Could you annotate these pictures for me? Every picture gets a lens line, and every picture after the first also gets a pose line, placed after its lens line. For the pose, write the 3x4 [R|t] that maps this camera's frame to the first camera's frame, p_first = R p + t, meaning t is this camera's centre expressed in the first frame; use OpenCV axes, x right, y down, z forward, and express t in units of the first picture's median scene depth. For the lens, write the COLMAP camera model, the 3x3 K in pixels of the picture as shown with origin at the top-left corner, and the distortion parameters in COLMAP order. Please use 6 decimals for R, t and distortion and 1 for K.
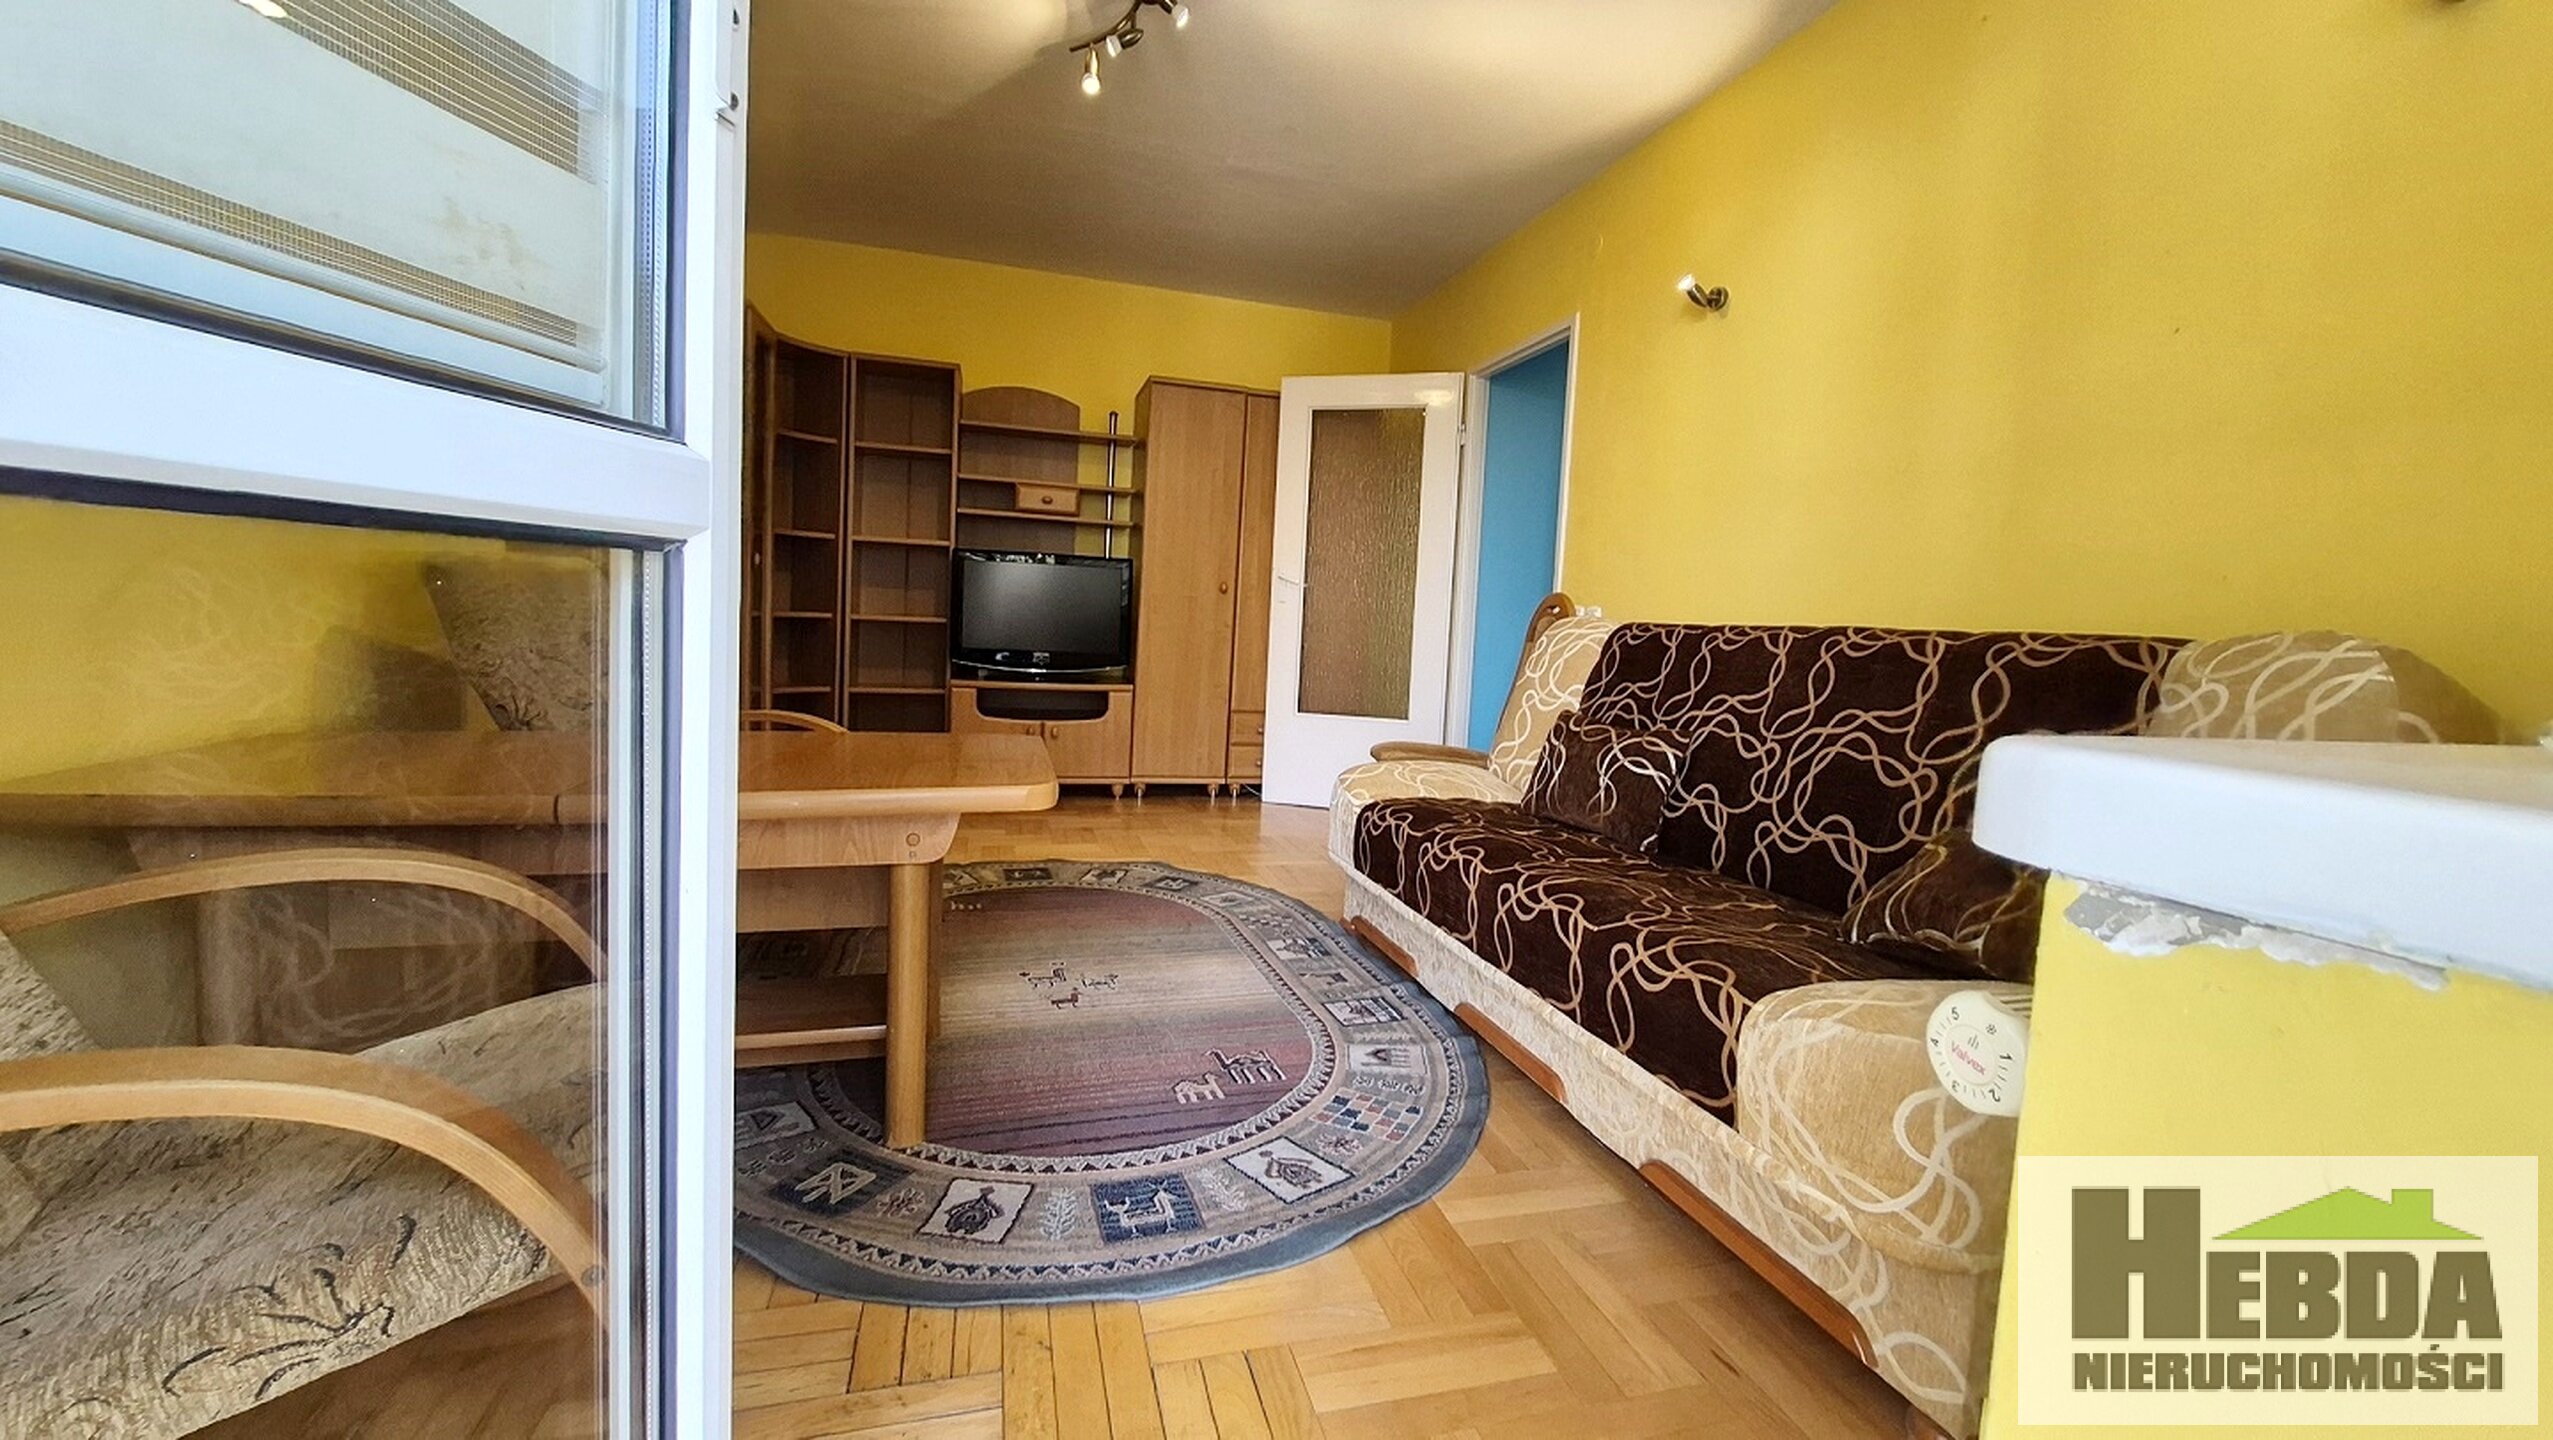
lens RADIAL K [[1022.3, 0, 1295.6], [0, 1022.3, 705.9], [0, 0, 1]] dist [0.006507, 0.000022]
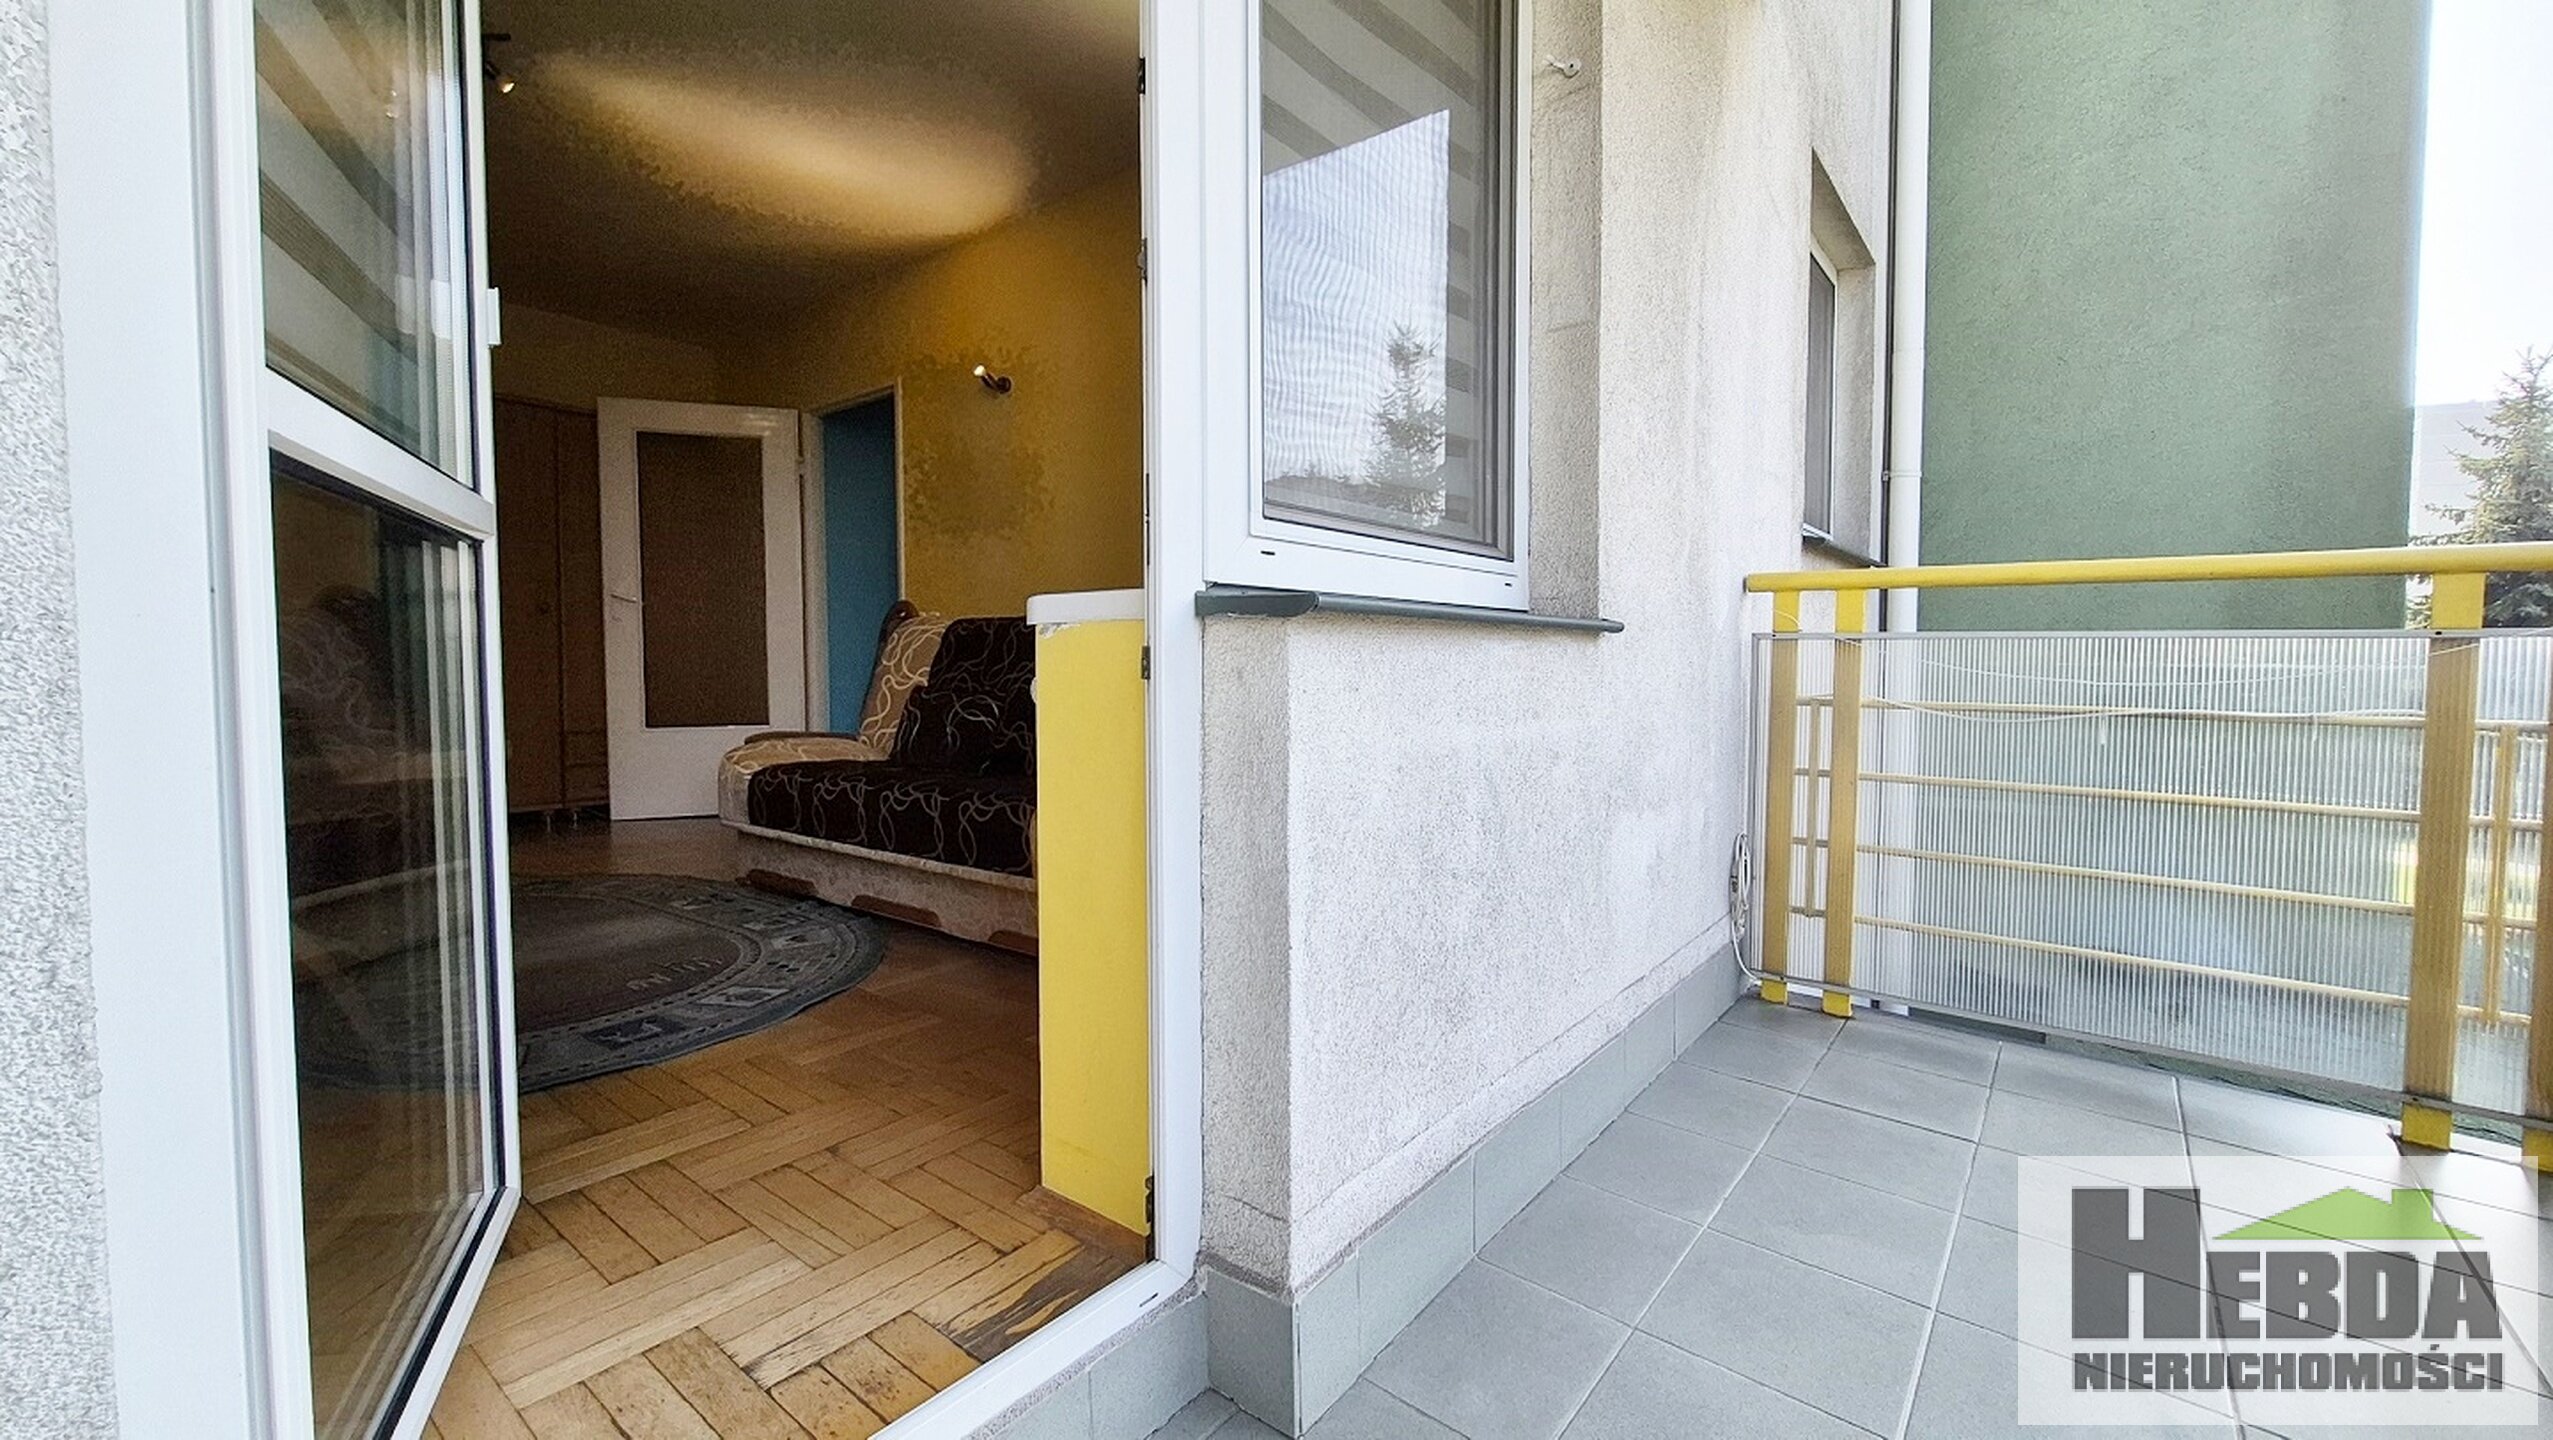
lens RADIAL K [[1022.3, 0, 1286.4], [0, 1022.3, 704.7], [0, 0, 1]] dist [0.006507, 0.000022]
pose [[0.819231, -0.072888, 0.568813, -0.106371], [0.087979, 0.996122, 0.000933, 0.074139], [-0.566675, 0.049279, 0.822466, -0.382848]]
